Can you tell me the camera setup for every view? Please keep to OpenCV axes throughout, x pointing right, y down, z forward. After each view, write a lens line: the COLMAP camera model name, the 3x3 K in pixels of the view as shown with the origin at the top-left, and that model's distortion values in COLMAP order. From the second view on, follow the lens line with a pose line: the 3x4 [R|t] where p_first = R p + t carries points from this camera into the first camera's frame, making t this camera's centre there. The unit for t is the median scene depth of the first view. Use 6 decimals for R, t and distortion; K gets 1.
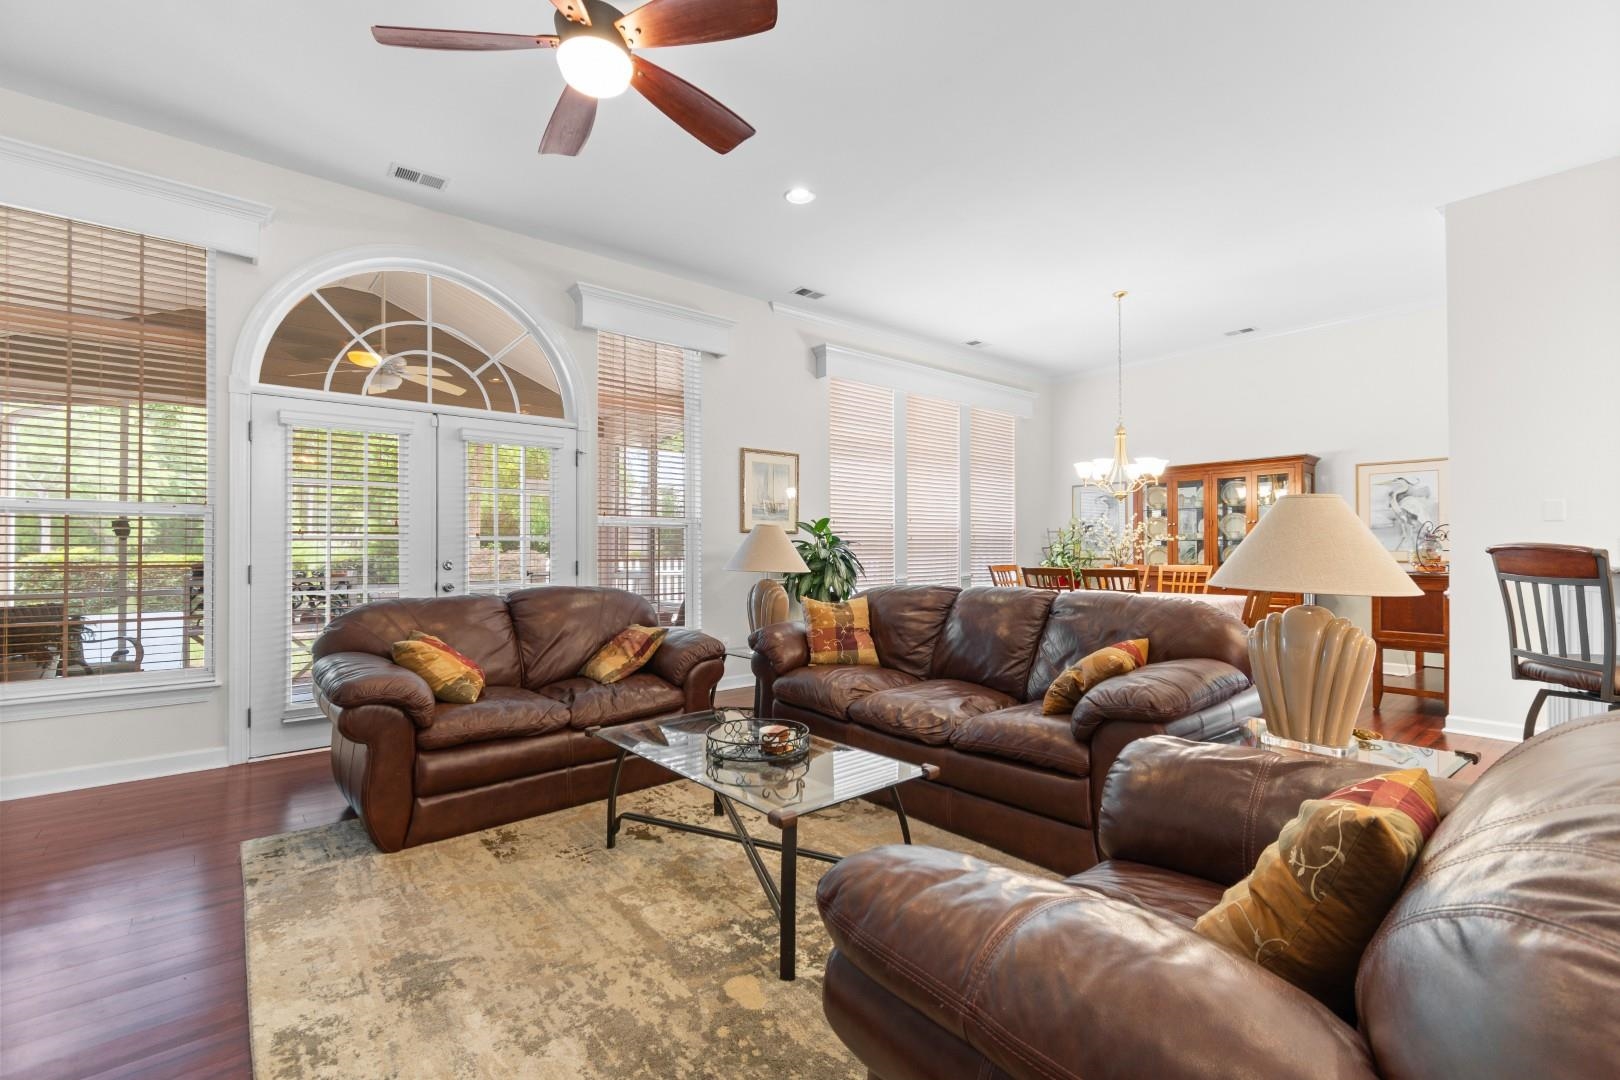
lens RADIAL K [[713.0, 0, 810.0], [0, 713.0, 540.0], [0, 0, 1]] dist [0.001774, 0.000098]
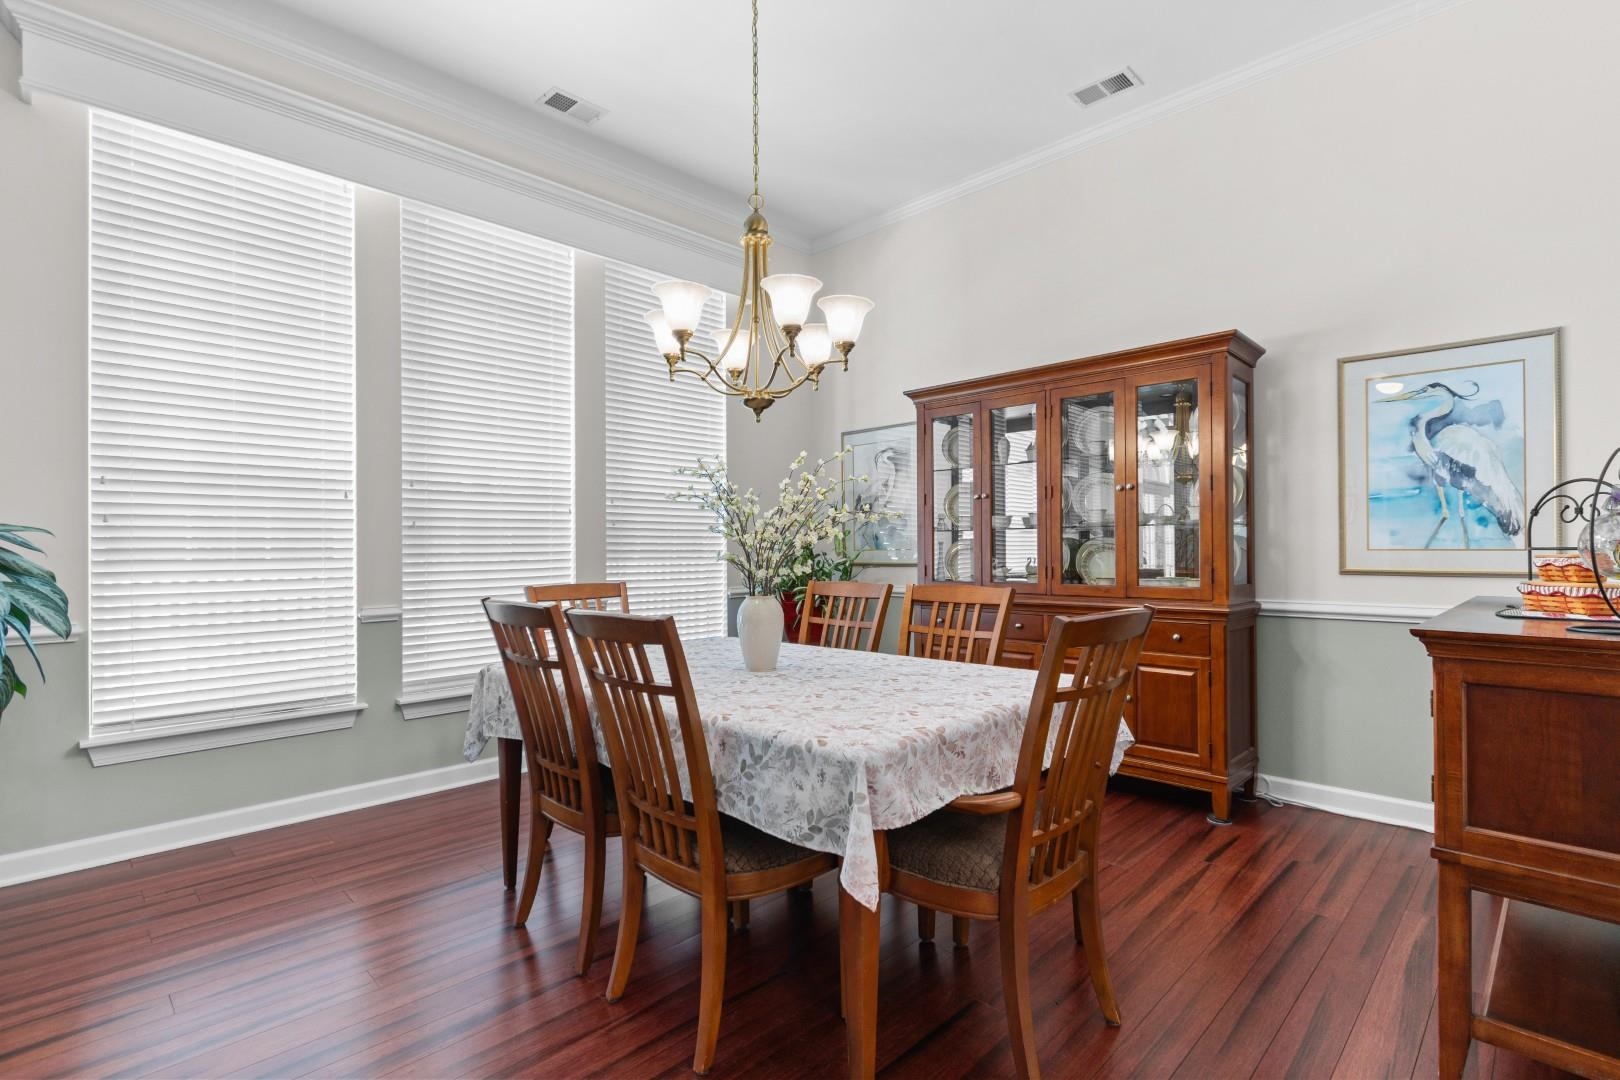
lens RADIAL K [[763.7, 0, 807.4], [0, 763.7, 543.3], [0, 0, 1]] dist [0.000041, -0.000231]
pose [[0.996100, -0.001794, 0.088208, 0.399924], [0.000899, 0.999948, 0.010186, 0.006649], [-0.088221, -0.010067, 0.996050, 0.565710]]
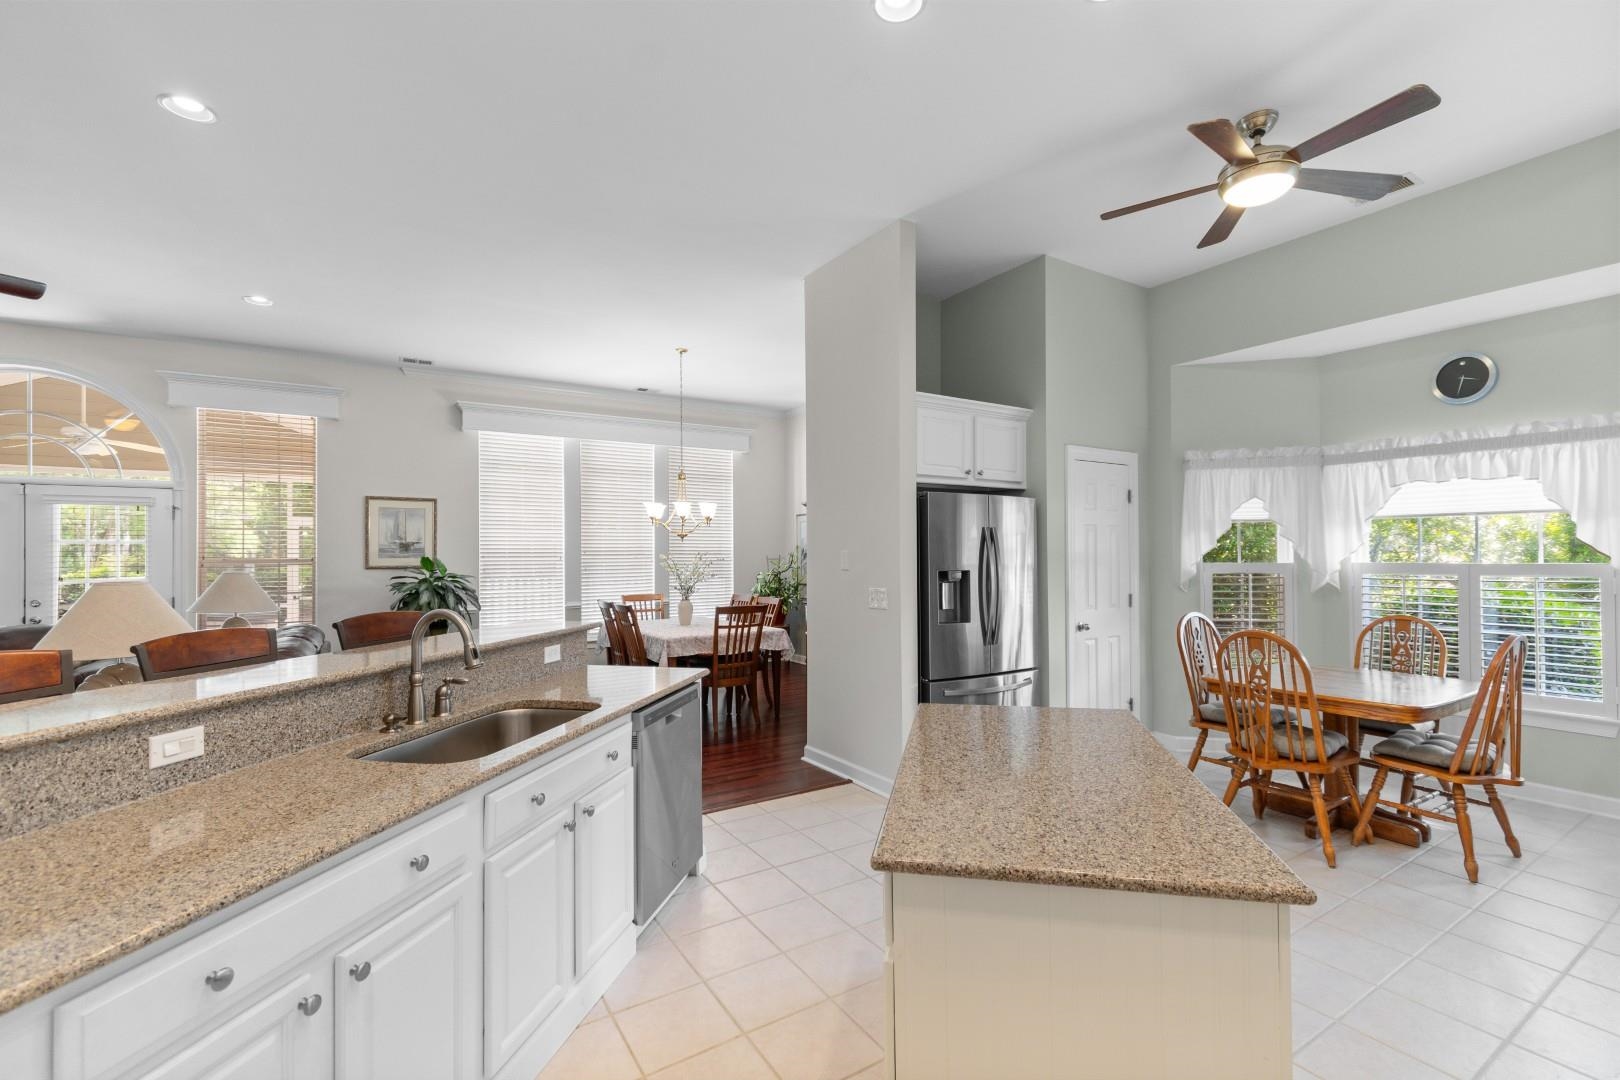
lens RADIAL K [[721.6, 0, 810.4], [0, 721.6, 547.8], [0, 0, 1]] dist [0.000884, 0.000023]
pose [[0.992244, -0.001681, -0.124293, 0.720703], [0.002638, 0.999968, 0.007540, -0.048250], [0.124277, -0.007809, 0.992217, -0.076932]]
